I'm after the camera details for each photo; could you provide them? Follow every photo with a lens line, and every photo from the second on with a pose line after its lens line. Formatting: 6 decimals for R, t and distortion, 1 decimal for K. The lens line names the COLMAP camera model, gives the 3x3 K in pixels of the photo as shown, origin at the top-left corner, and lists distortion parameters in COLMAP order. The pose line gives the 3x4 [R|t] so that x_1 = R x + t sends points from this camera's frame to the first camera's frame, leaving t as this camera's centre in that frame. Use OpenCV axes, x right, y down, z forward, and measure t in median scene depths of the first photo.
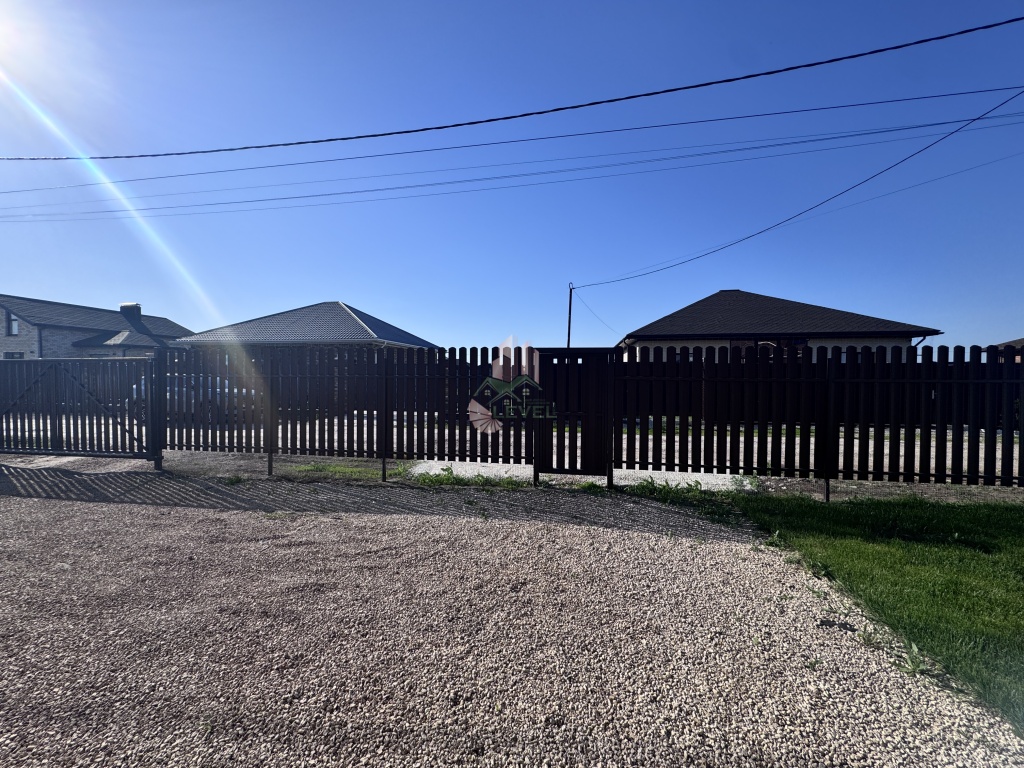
lens RADIAL K [[410.4, 0, 512.5], [0, 410.4, 384.8], [0, 0, 1]] dist [-0.005478, 0.001214]
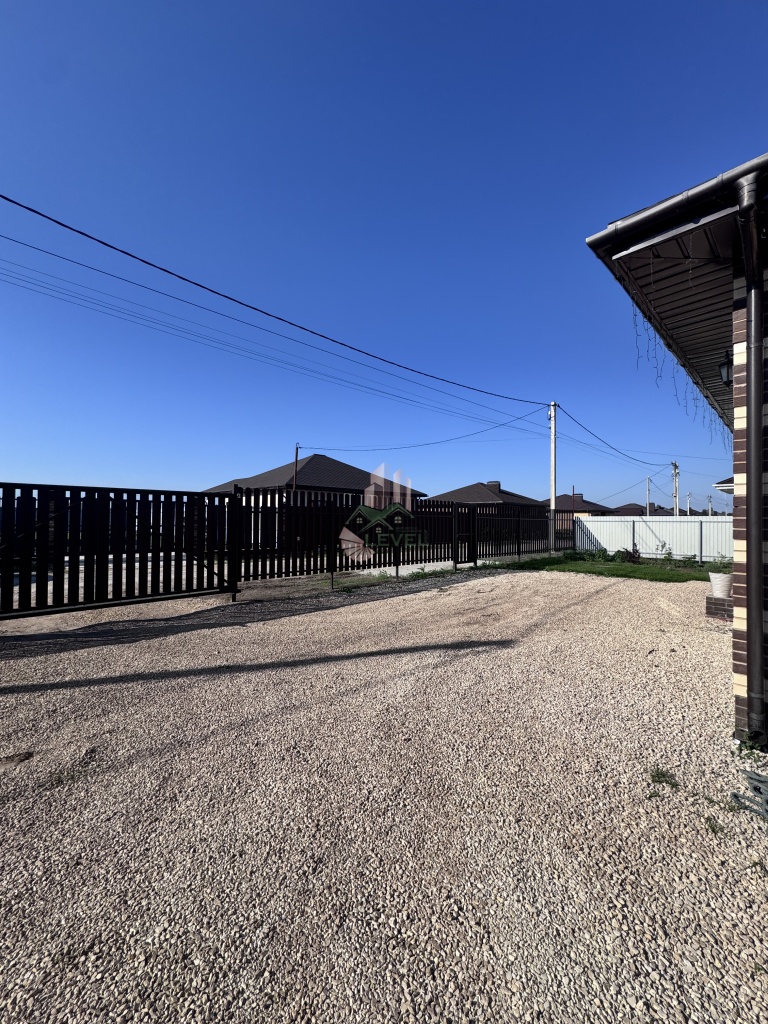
lens RADIAL K [[410.4, 0, 386.0], [0, 410.4, 516.6], [0, 0, 1]] dist [-0.005478, 0.001214]
pose [[0.557422, 0.017955, 0.830035, -1.746781], [-0.004616, 0.999818, -0.018527, 0.011555], [-0.830216, 0.006496, 0.557404, 0.120942]]
